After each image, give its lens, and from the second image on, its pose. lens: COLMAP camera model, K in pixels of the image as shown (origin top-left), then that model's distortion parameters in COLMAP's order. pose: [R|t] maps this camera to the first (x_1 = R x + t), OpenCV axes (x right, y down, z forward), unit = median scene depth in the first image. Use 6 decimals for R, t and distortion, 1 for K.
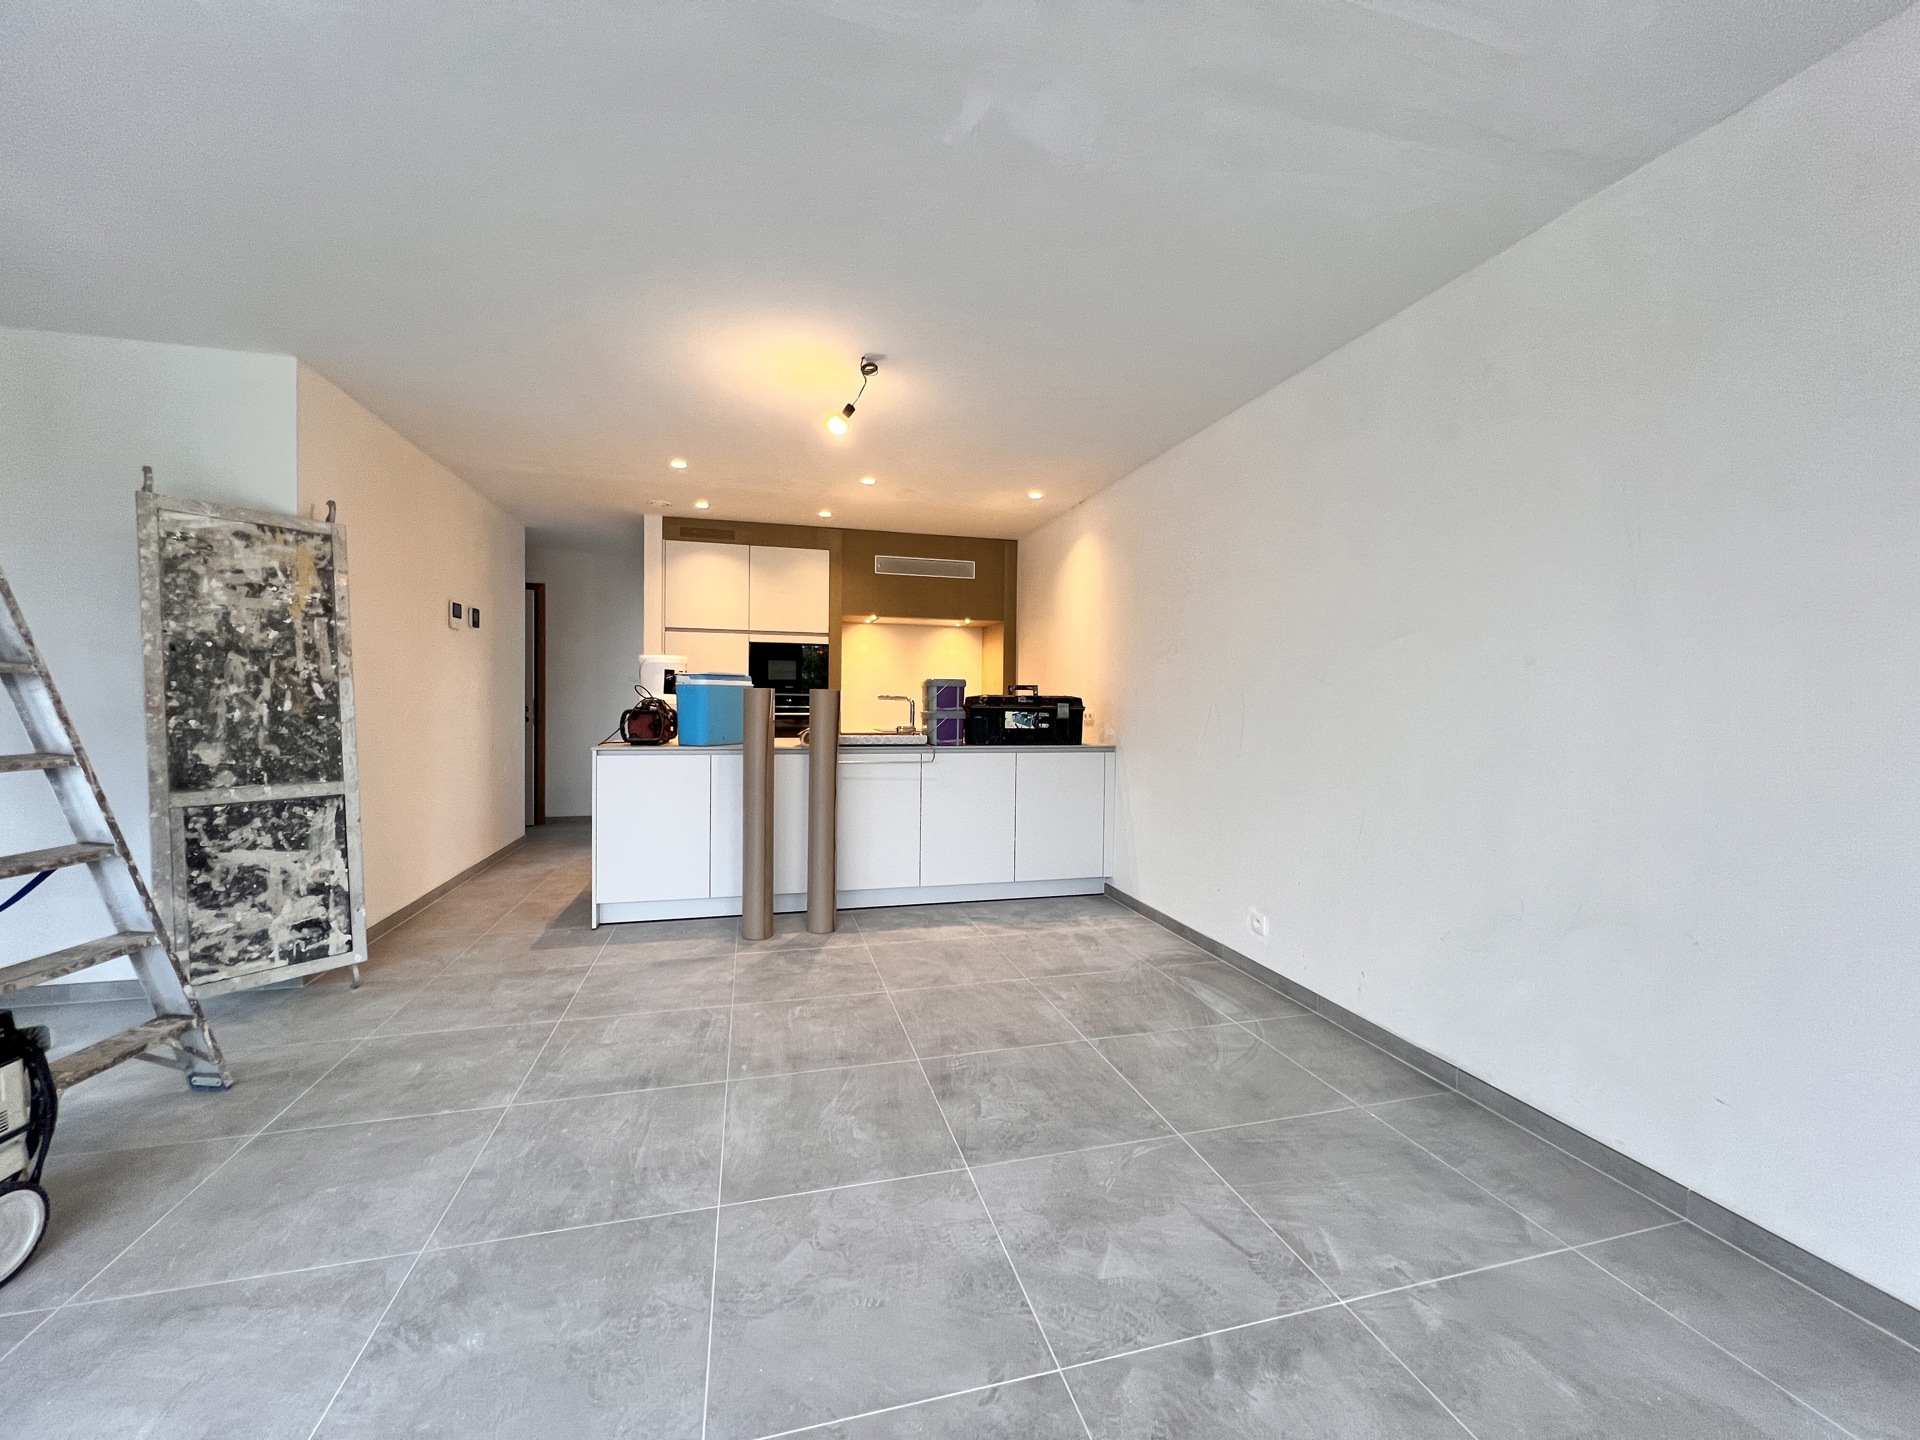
lens RADIAL K [[767.4, 0, 961.8], [0, 767.4, 720.5], [0, 0, 1]] dist [0.001379, -0.000142]
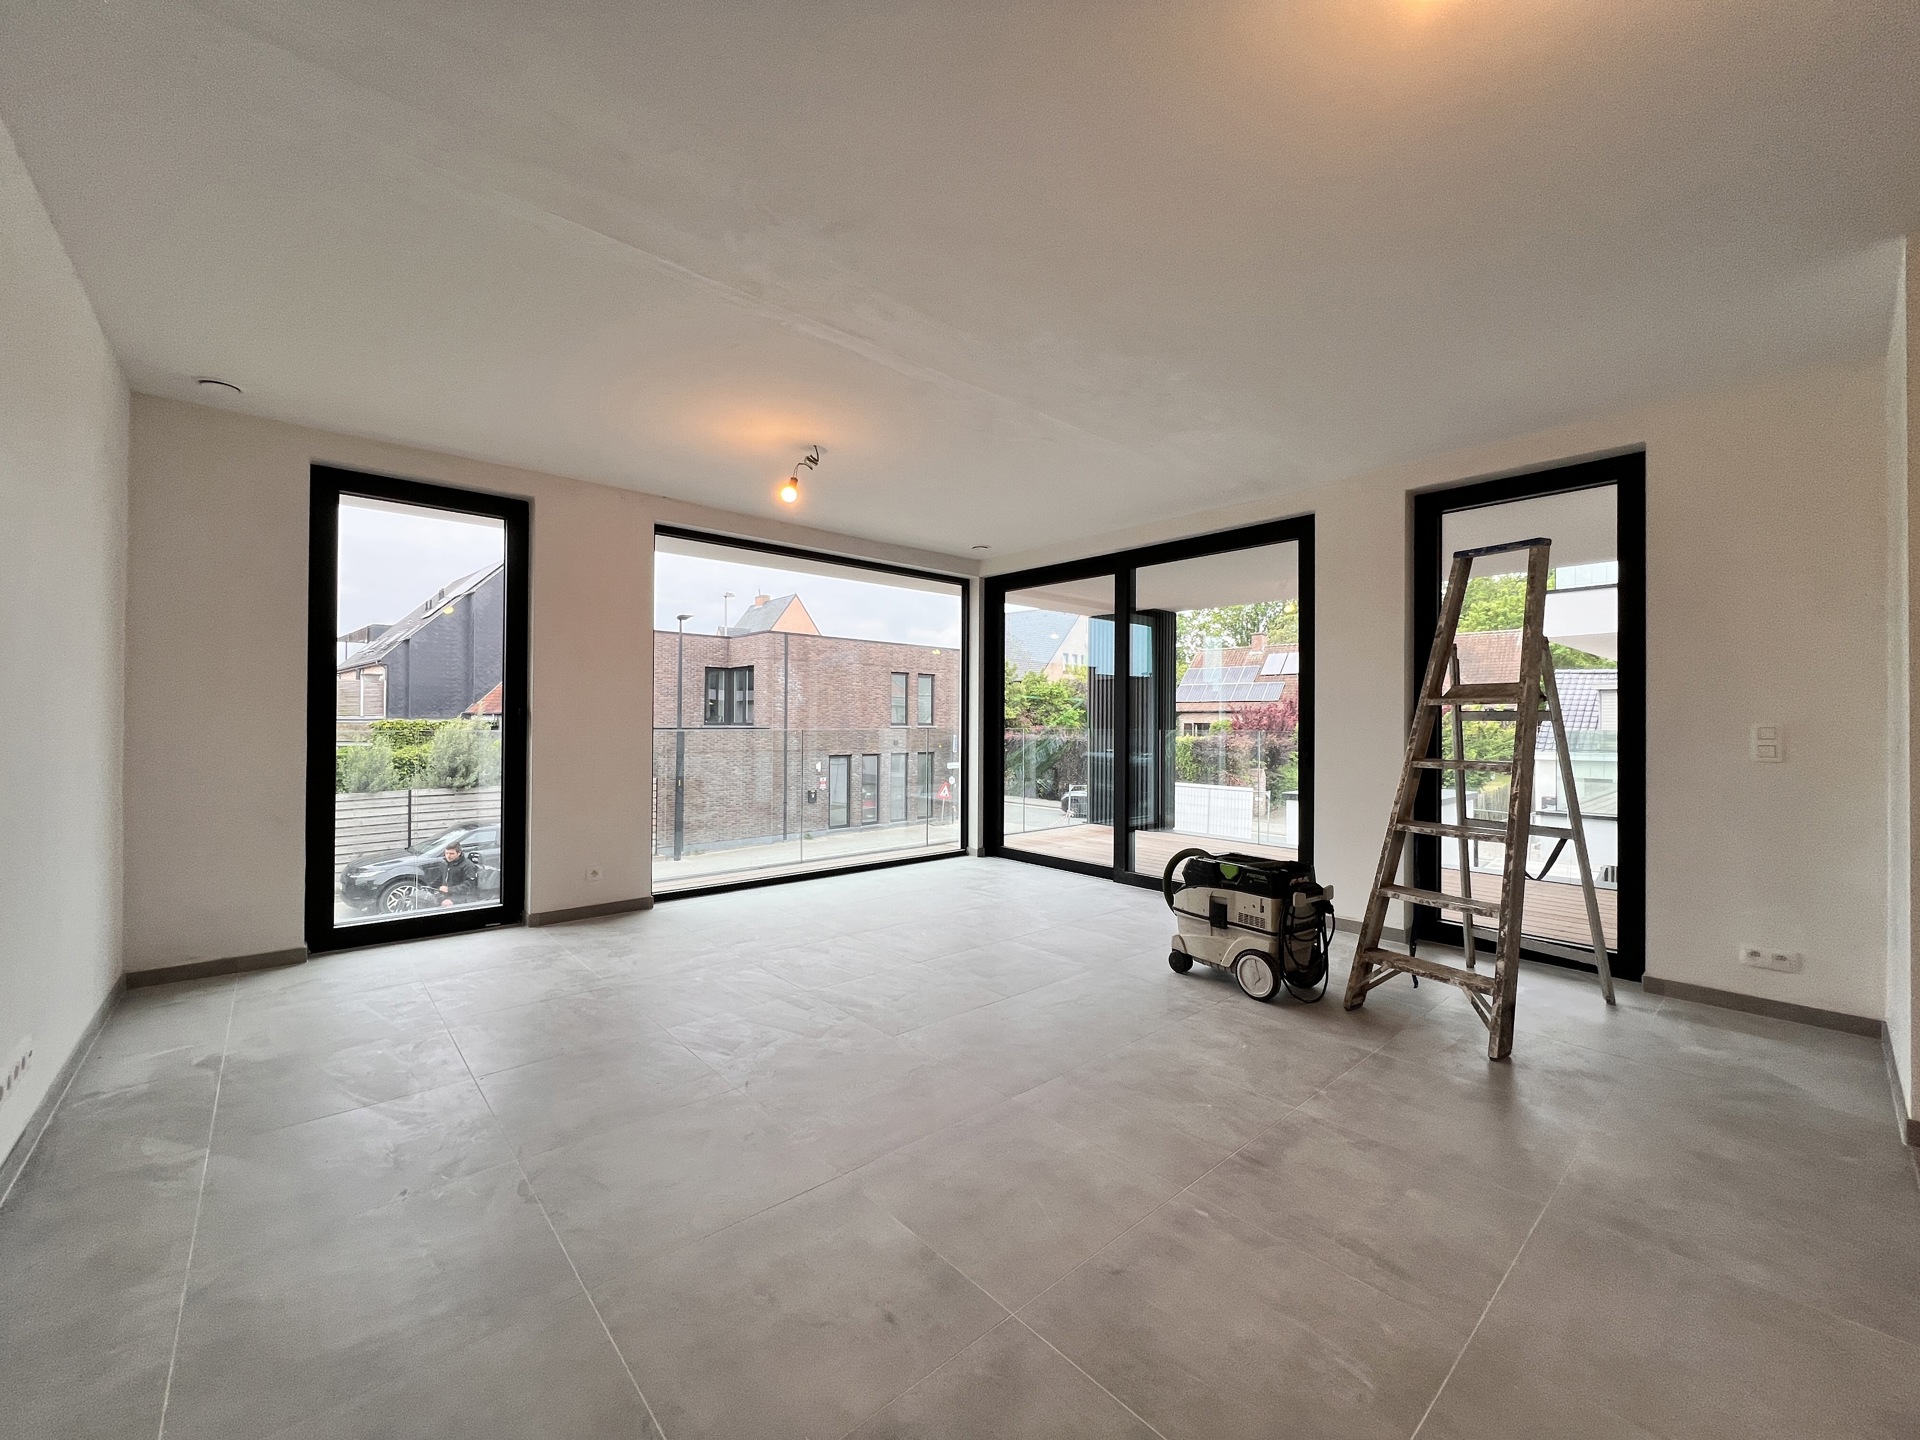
lens RADIAL K [[767.4, 0, 962.0], [0, 767.4, 720.5], [0, 0, 1]] dist [0.001379, -0.000142]
pose [[-0.893375, -0.014972, -0.449061, 0.271358], [-0.026582, 0.999455, 0.019560, -0.027843], [0.448524, 0.029411, -0.893287, 1.627847]]
